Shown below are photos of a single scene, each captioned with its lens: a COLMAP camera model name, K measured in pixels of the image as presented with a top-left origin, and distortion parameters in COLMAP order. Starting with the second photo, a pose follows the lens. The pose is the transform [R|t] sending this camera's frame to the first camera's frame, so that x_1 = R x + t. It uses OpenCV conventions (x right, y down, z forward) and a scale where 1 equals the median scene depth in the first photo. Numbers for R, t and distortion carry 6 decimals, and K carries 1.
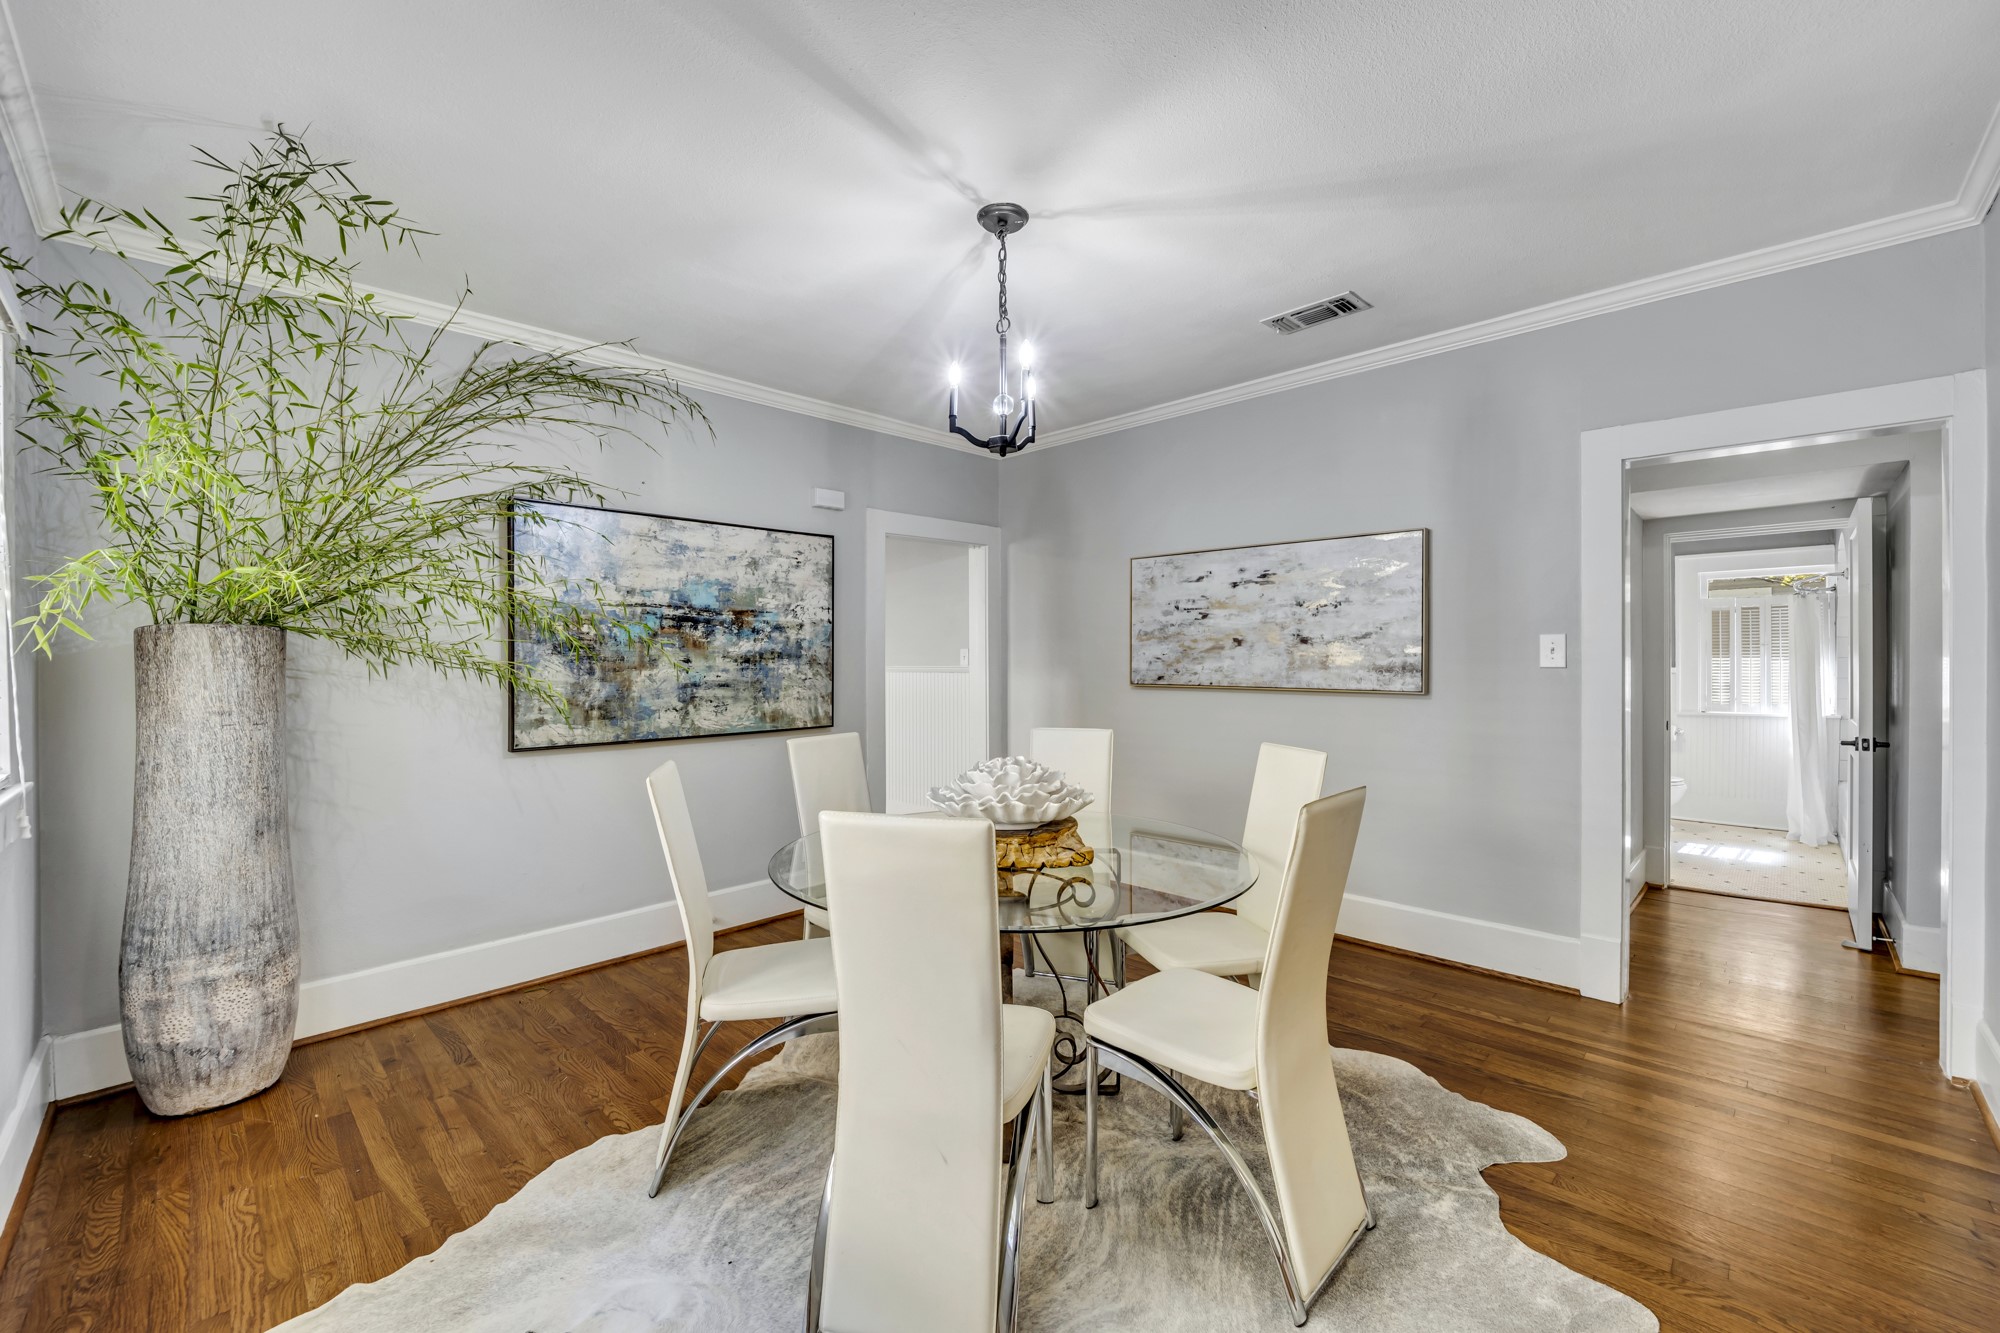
lens RADIAL K [[819.6, 0, 986.7], [0, 819.6, 659.8], [0, 0, 1]] dist [-0.007262, -0.003767]
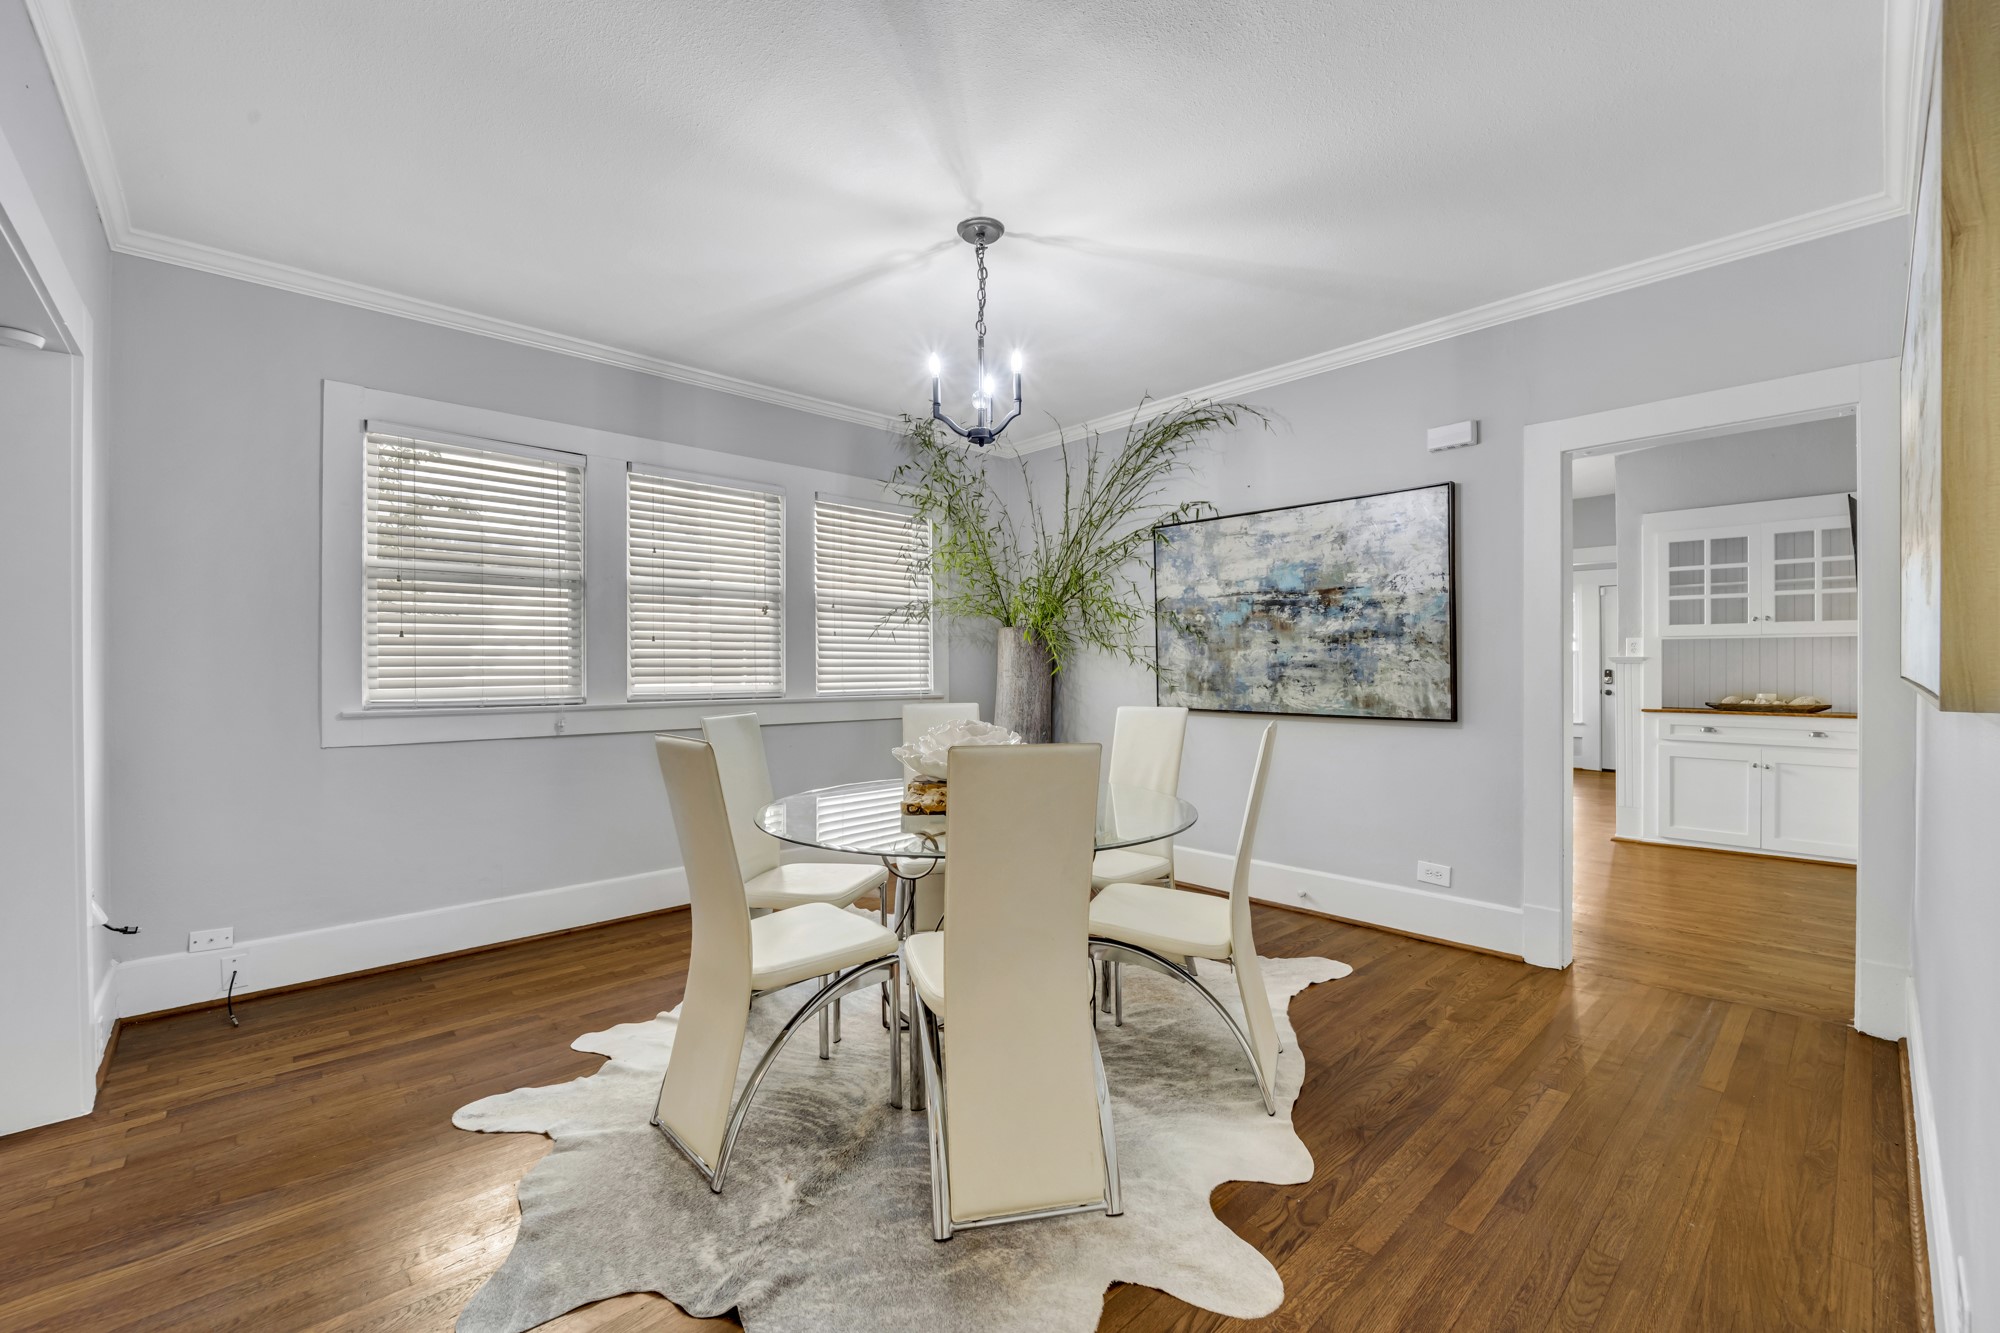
lens RADIAL K [[819.6, 0, 1001.1], [0, 819.6, 658.1], [0, 0, 1]] dist [-0.007262, -0.003767]
pose [[-0.040953, -0.004466, -0.999151, 0.701391], [-0.001432, 0.999989, -0.004411, 0.027233], [0.999160, 0.001250, -0.040959, 0.670764]]
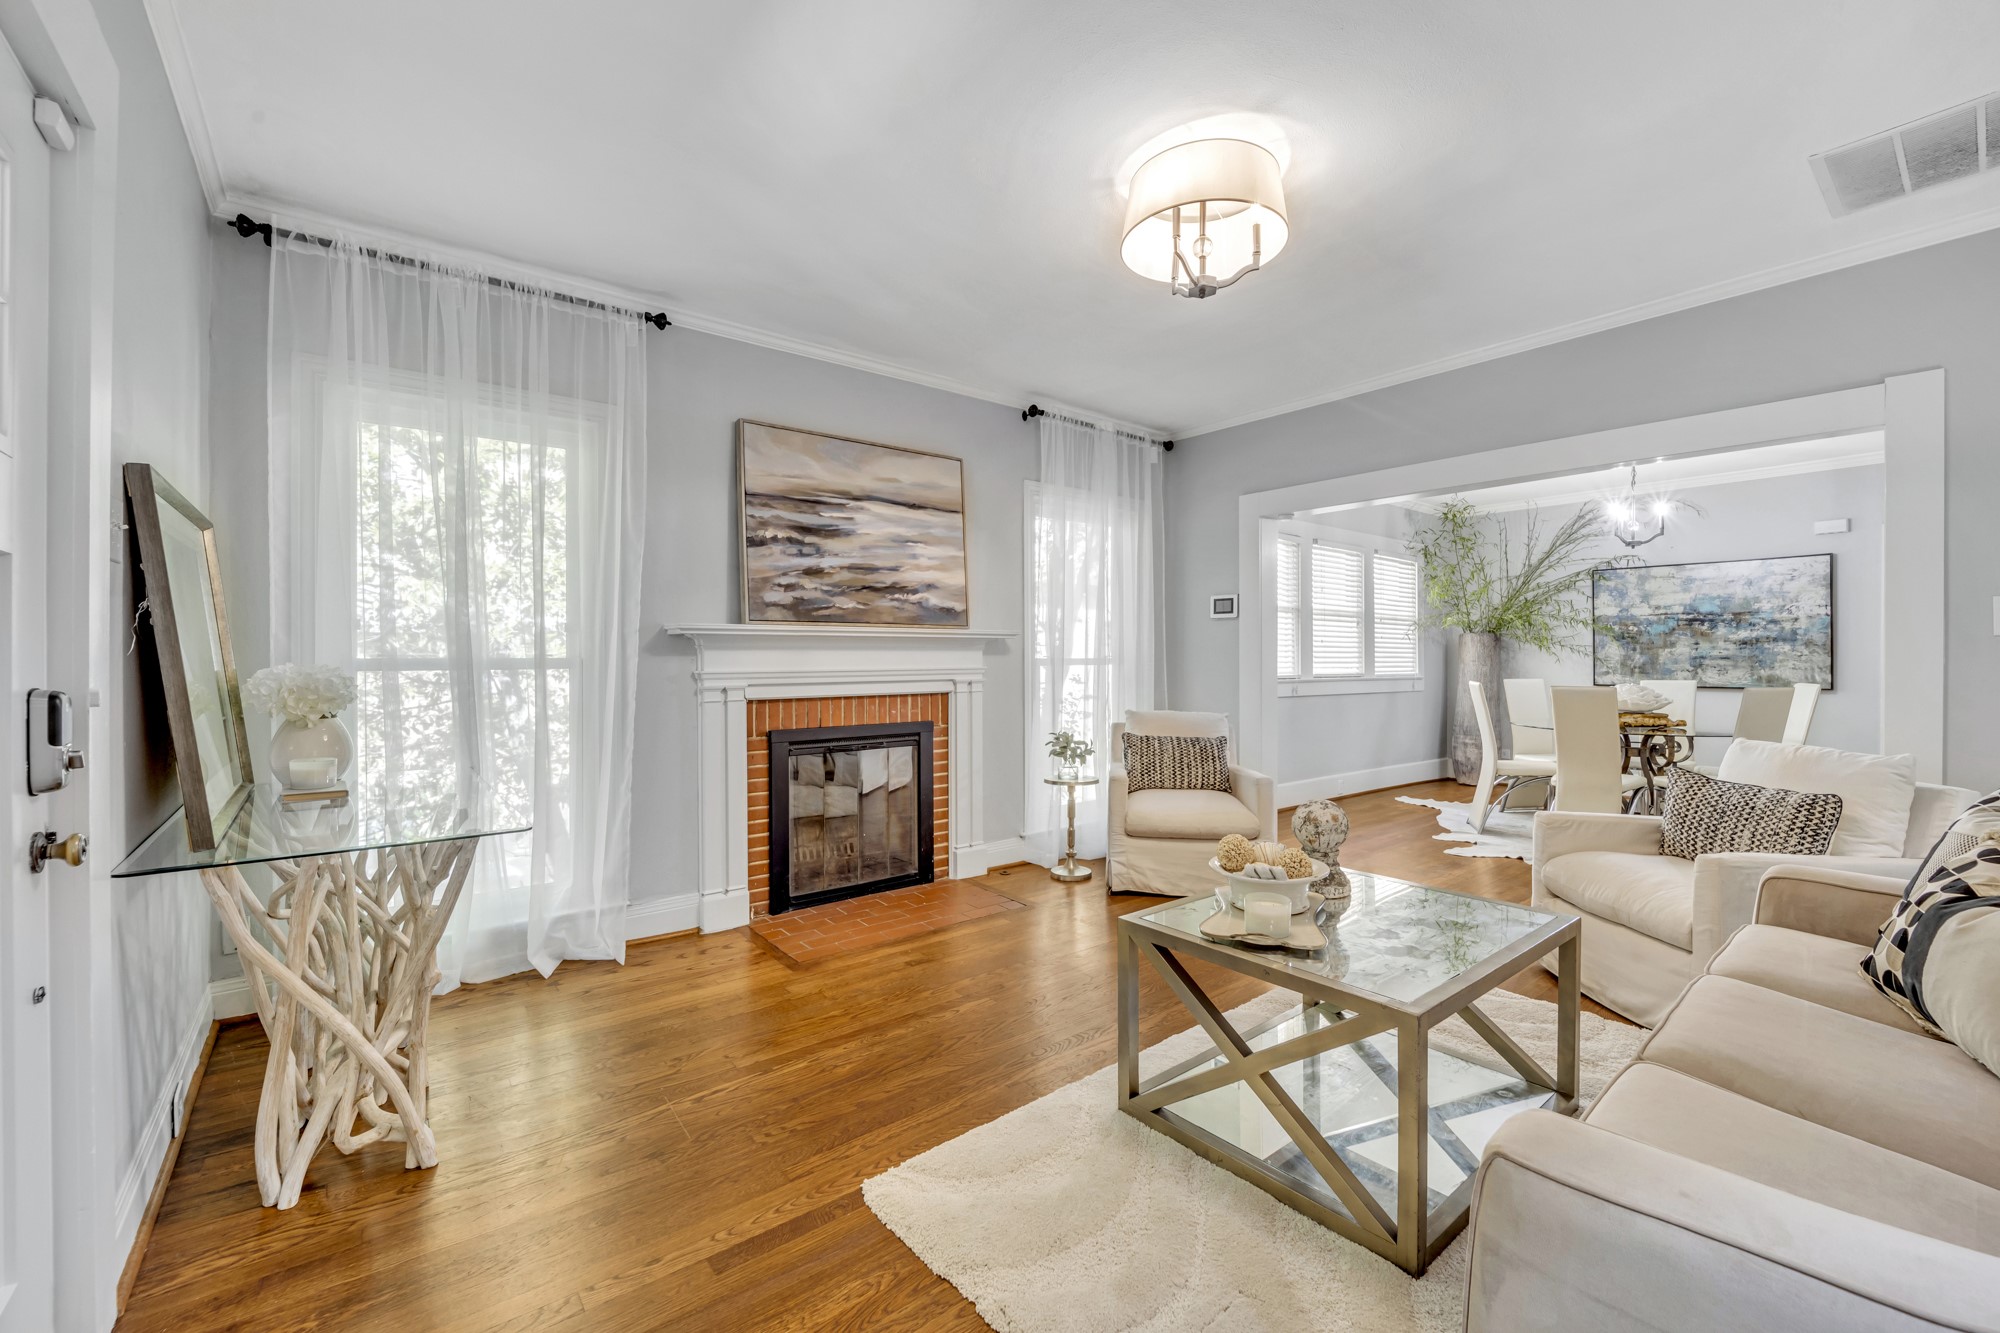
lens RADIAL K [[819.6, 0, 1015.4], [0, 819.6, 656.4], [0, 0, 1]] dist [-0.007262, -0.003767]
pose [[-0.112081, 0.001189, -0.993698, 1.511528], [-0.002738, 0.999995, 0.001506, 0.029839], [0.993695, 0.002890, -0.112077, -0.258481]]
